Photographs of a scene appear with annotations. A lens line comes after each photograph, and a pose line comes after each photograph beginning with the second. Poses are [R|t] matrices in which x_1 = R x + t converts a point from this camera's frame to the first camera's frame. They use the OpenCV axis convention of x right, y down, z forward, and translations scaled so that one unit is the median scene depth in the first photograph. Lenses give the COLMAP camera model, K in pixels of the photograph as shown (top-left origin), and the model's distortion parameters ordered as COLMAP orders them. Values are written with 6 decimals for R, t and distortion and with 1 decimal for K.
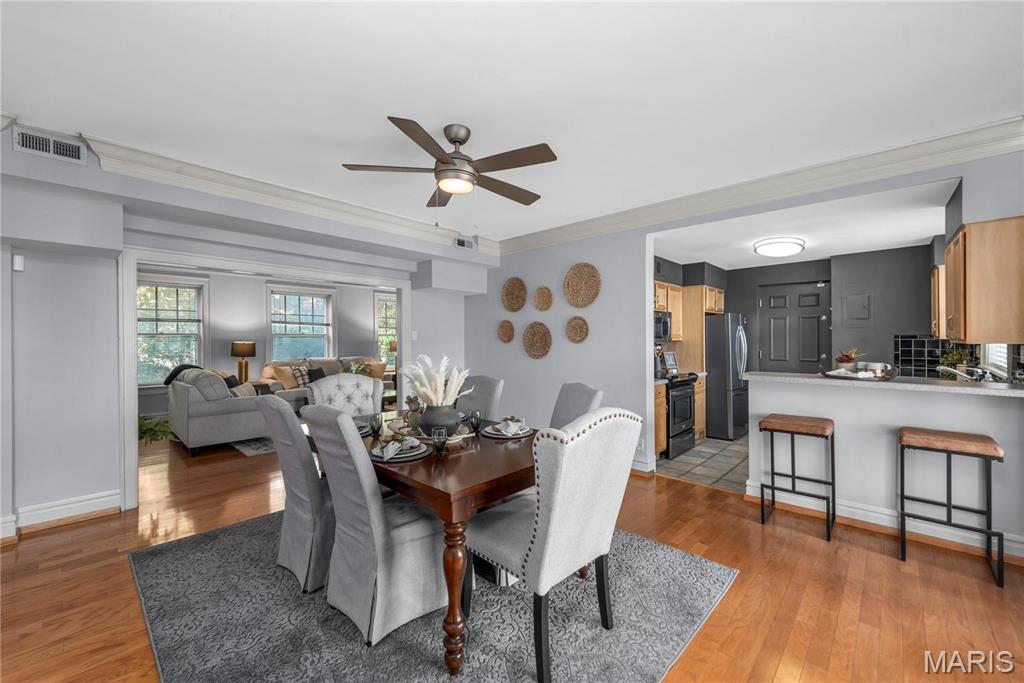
lens RADIAL K [[408.6, 0, 517.4], [0, 408.6, 342.7], [0, 0, 1]] dist [0.015370, -0.004528]
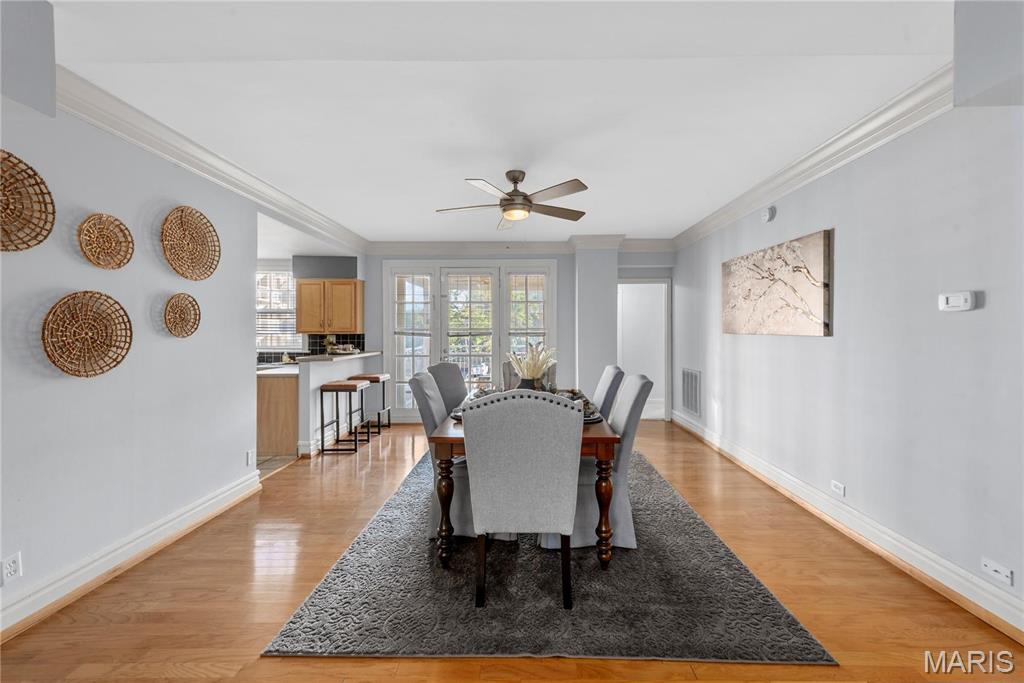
lens RADIAL K [[408.6, 0, 520.2], [0, 408.6, 332.9], [0, 0, 1]] dist [0.015370, -0.004528]
pose [[-0.674938, 0.002310, 0.737871, -0.567896], [0.013110, 0.999875, 0.008862, -0.005251], [-0.737758, 0.015655, -0.674884, 0.947270]]
